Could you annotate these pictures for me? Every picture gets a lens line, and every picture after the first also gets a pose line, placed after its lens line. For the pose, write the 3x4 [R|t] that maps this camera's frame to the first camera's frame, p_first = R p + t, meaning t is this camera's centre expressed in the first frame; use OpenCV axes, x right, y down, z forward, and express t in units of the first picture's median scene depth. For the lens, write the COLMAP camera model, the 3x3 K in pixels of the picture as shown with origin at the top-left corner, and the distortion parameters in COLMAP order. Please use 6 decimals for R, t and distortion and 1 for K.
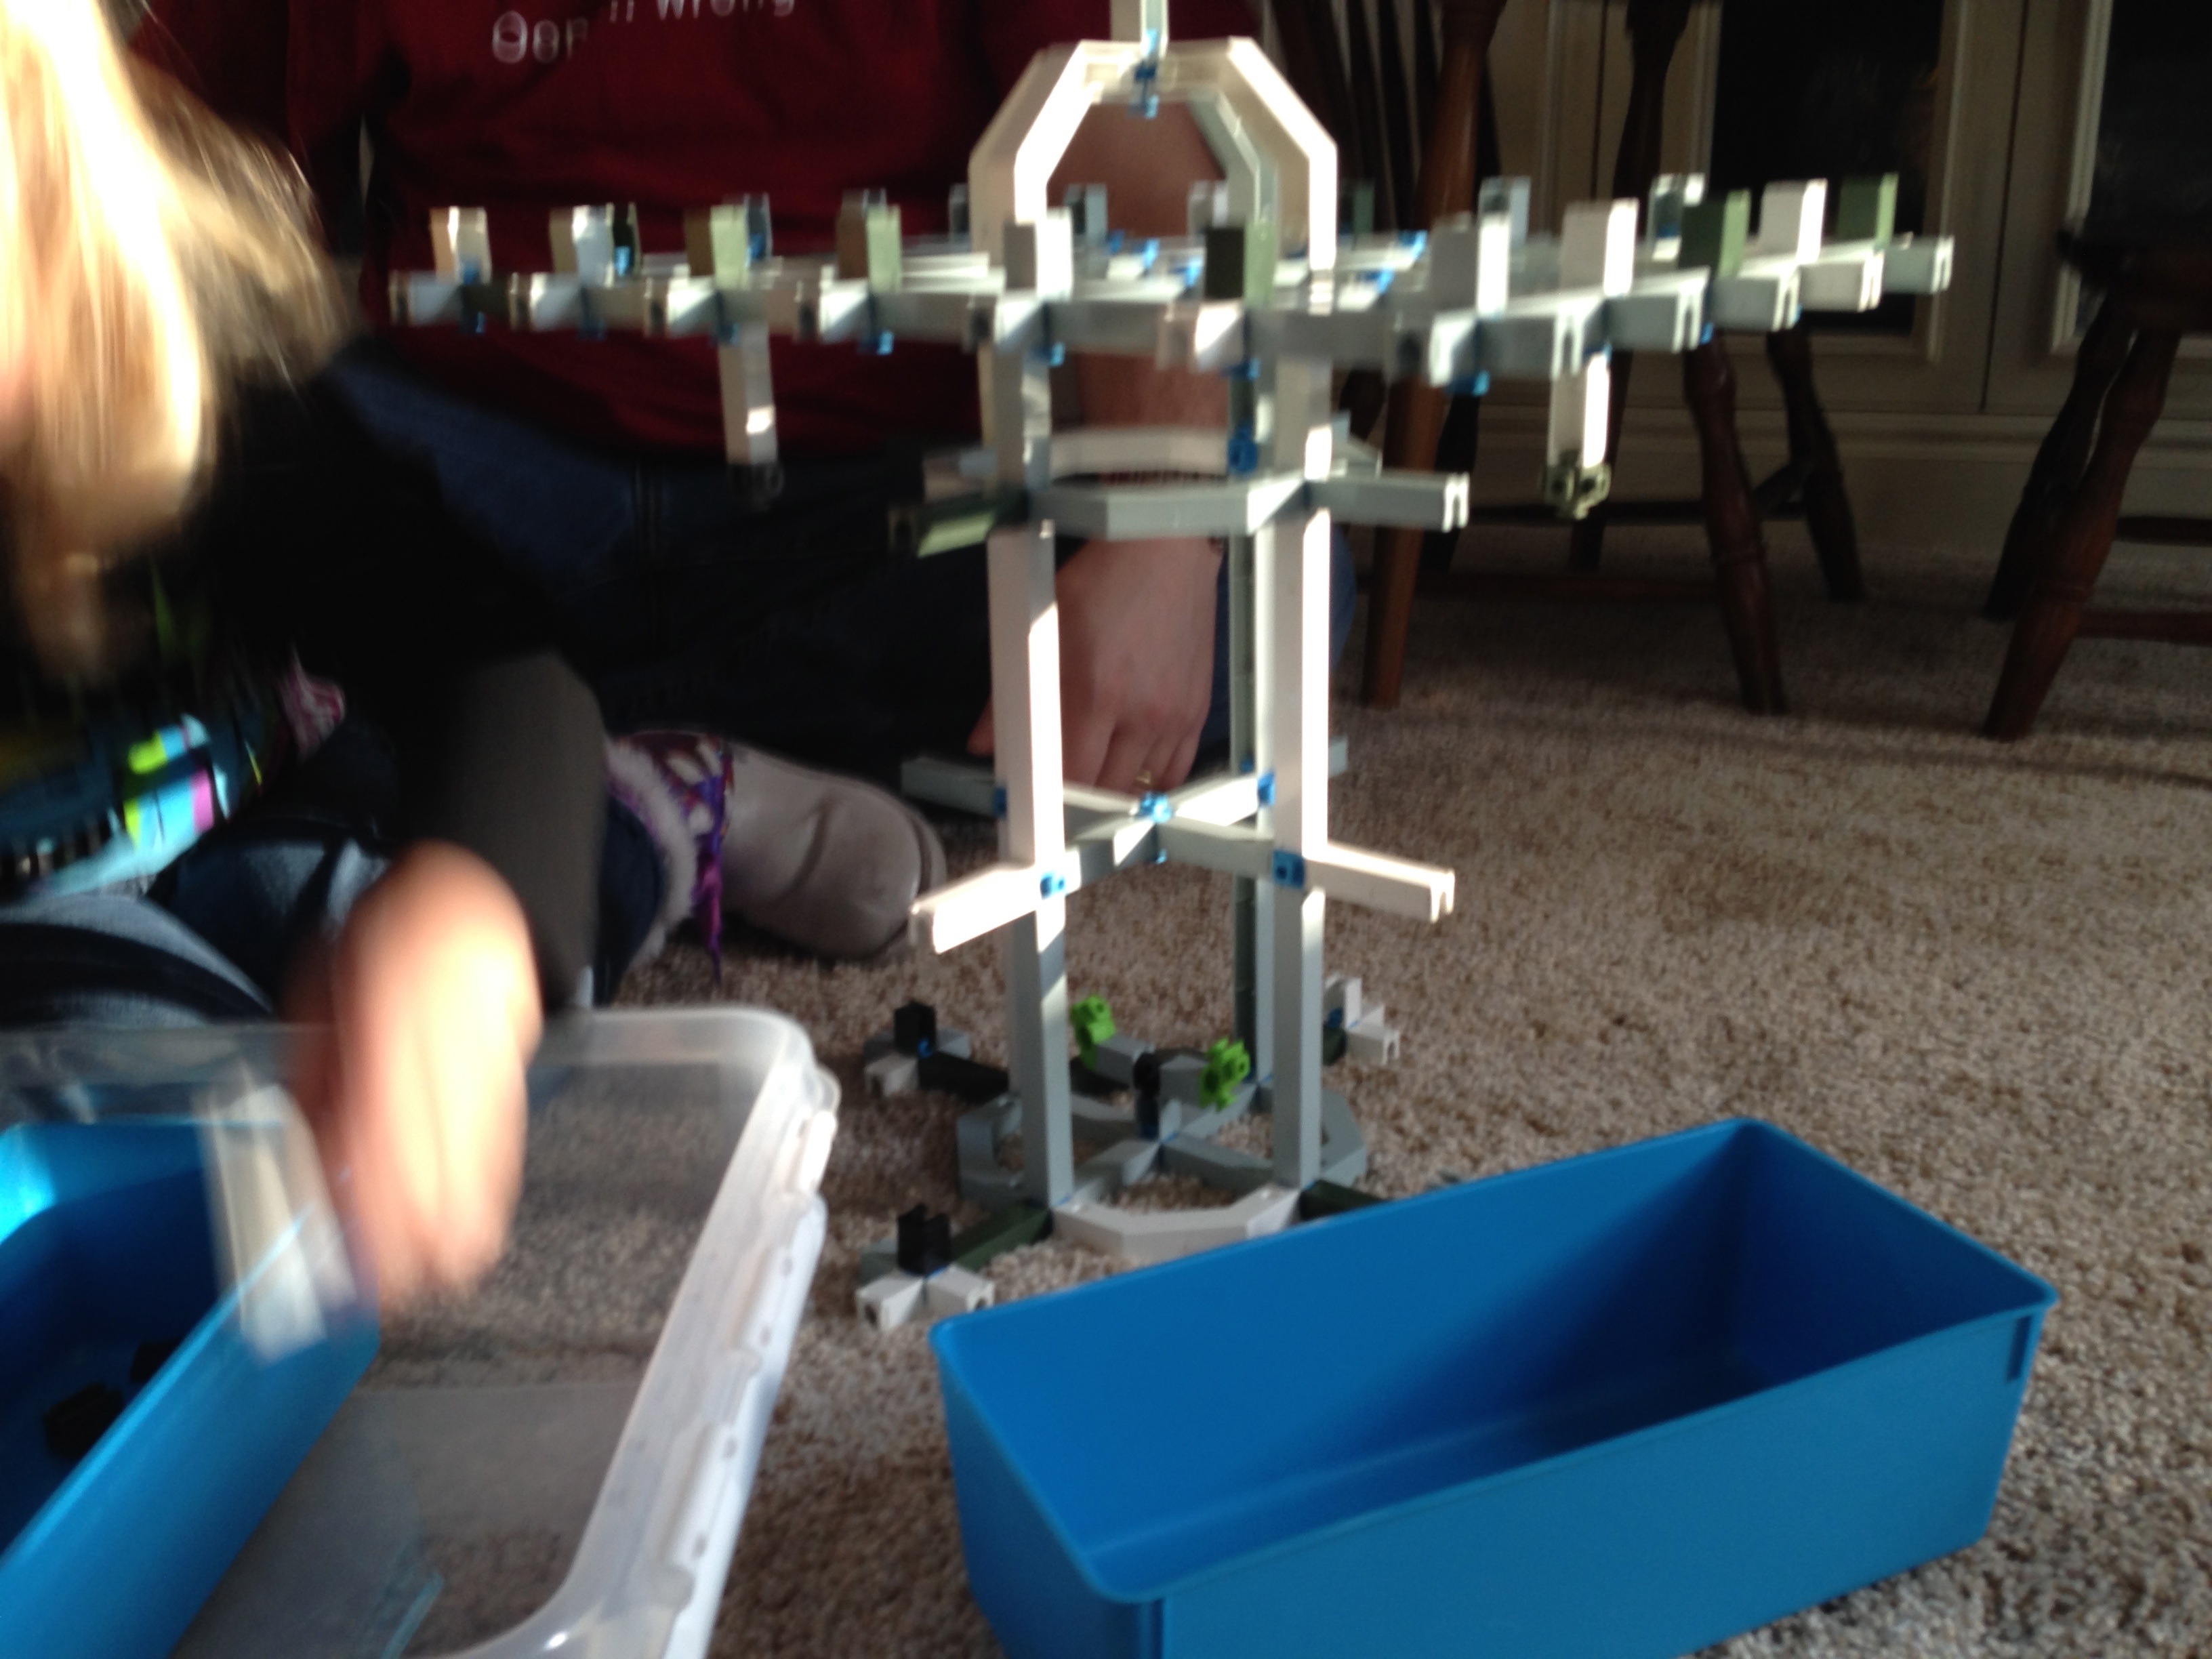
lens RADIAL K [[2276.8, 0, 1130.7], [0, 2276.8, 907.3], [0, 0, 1]] dist [0.064989, 0.000000]
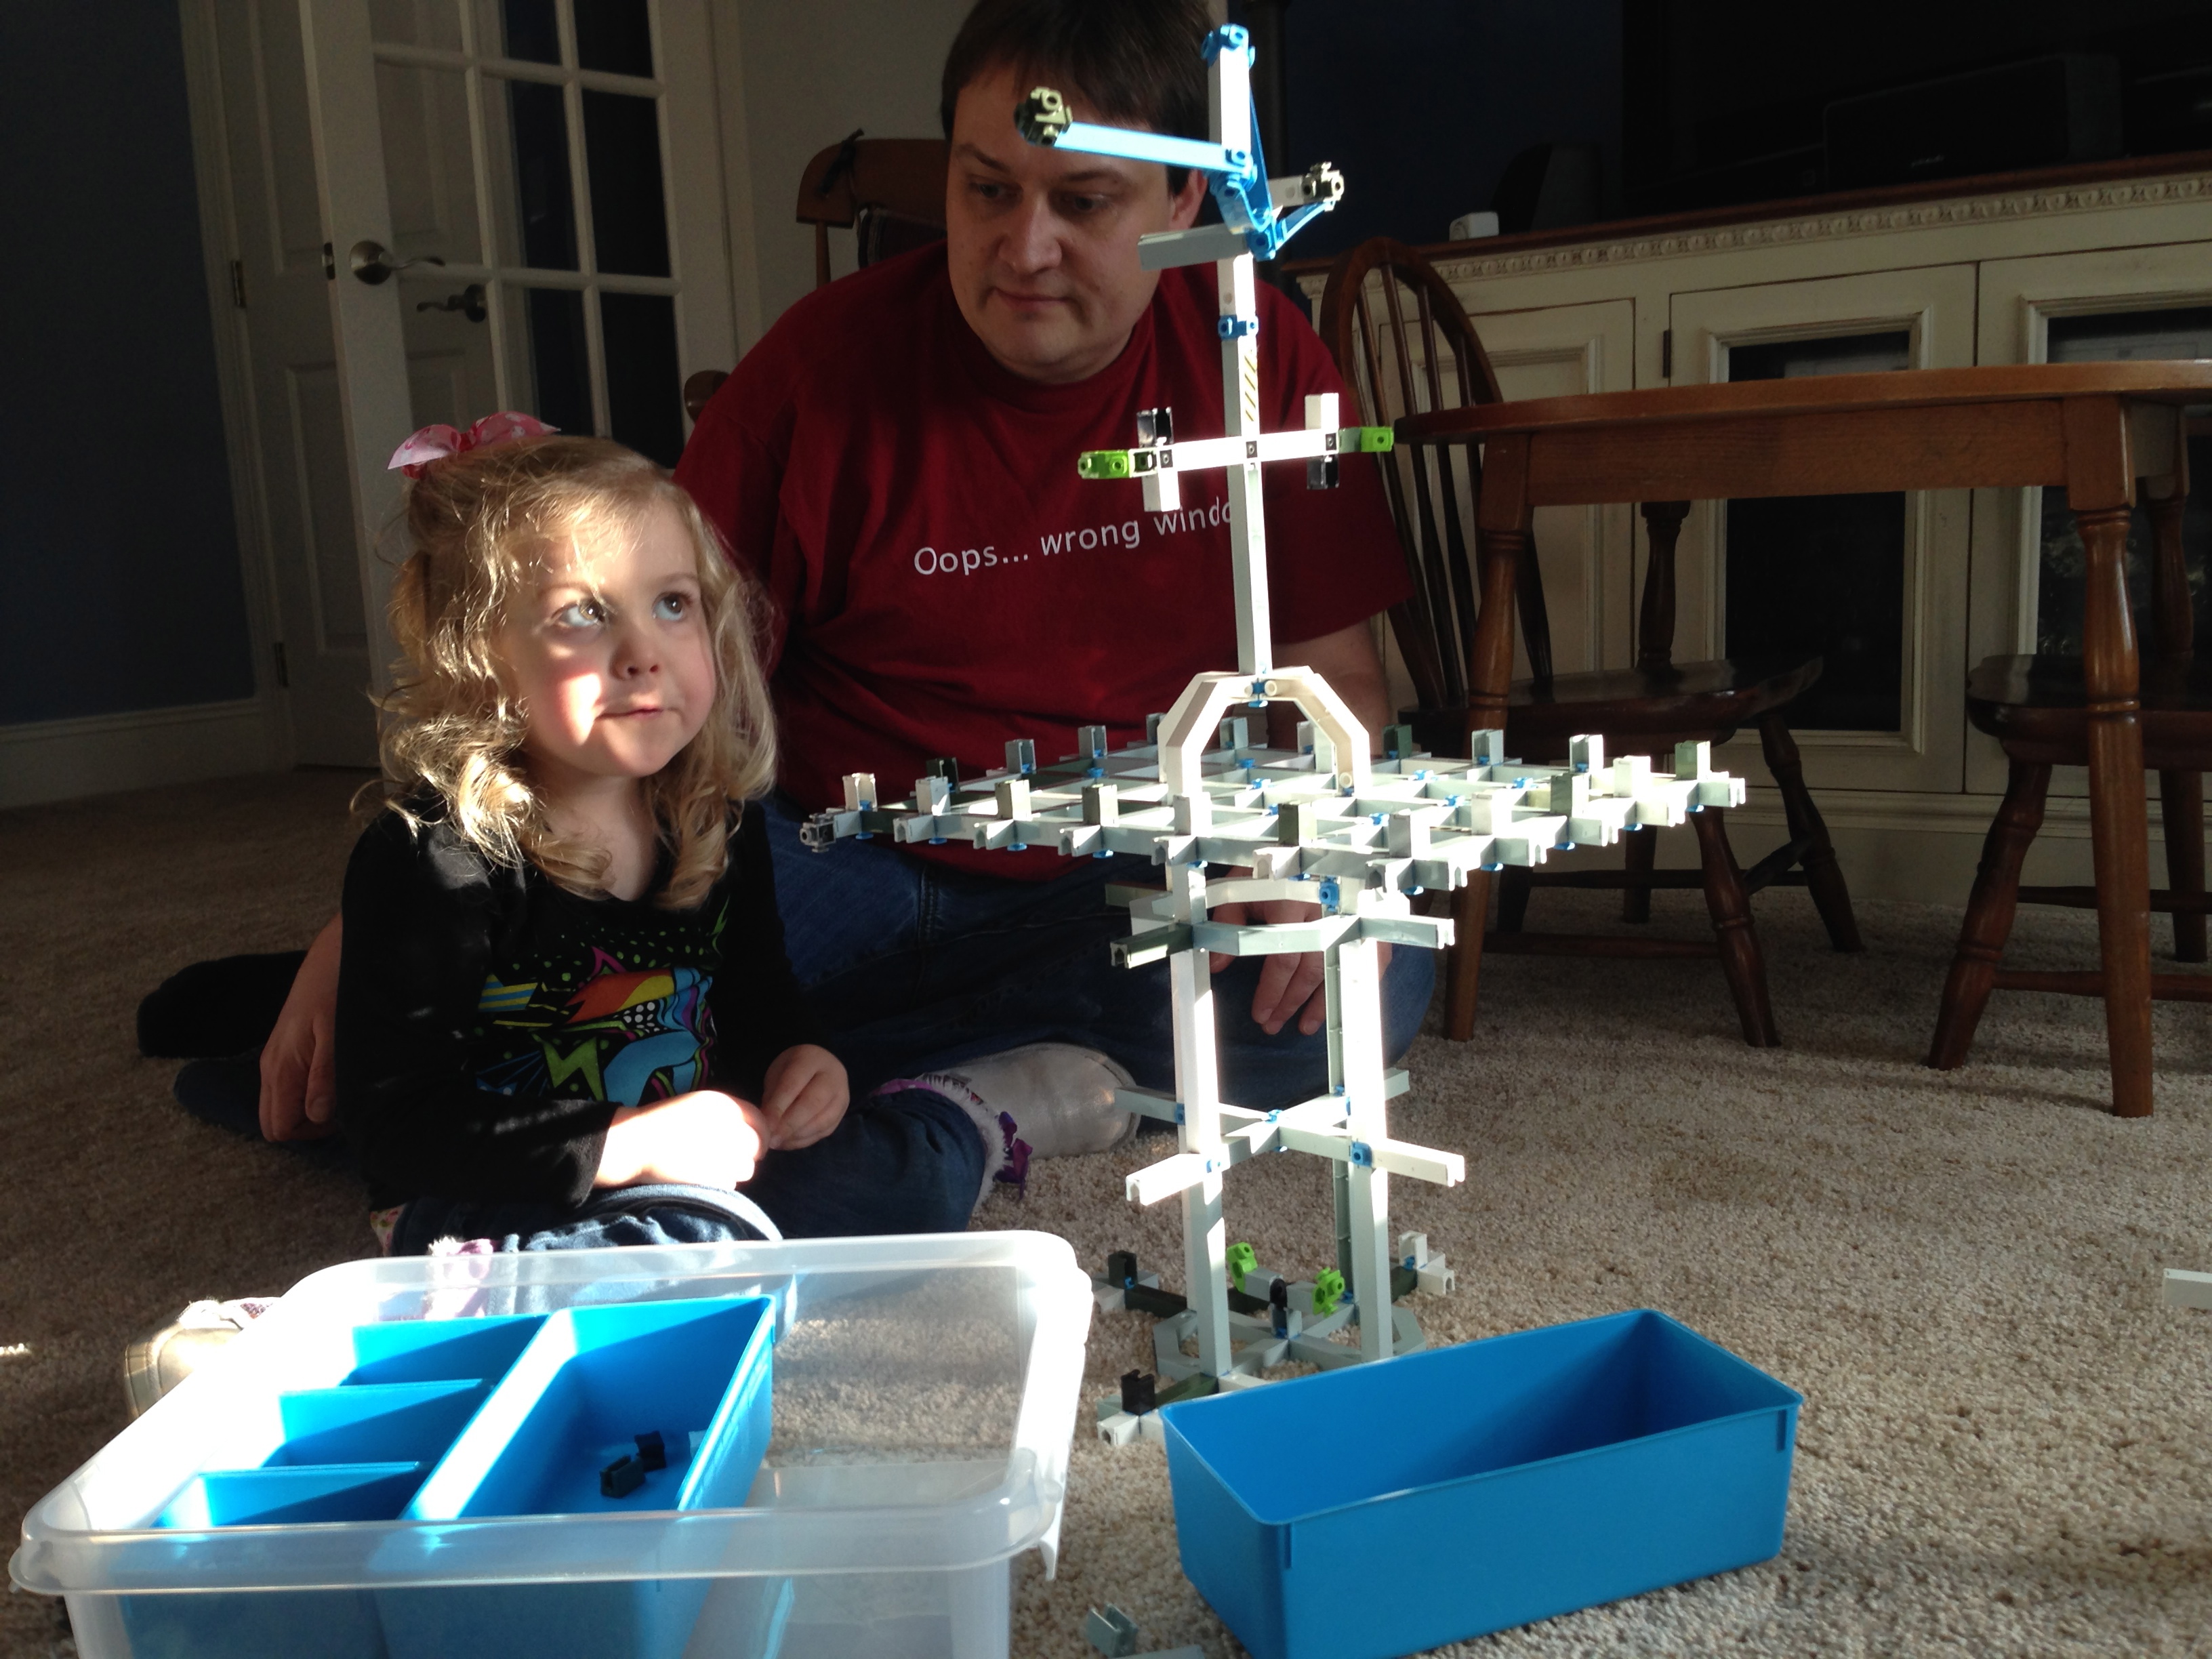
lens RADIAL K [[2276.8, 0, 1036.6], [0, 2276.8, 871.6], [0, 0, 1]] dist [0.064989, 0.000000]
pose [[0.994203, -0.014693, -0.106514, 0.011129], [-0.001718, 0.988323, -0.152366, 0.021429], [0.107509, 0.151665, 0.982568, -0.459097]]
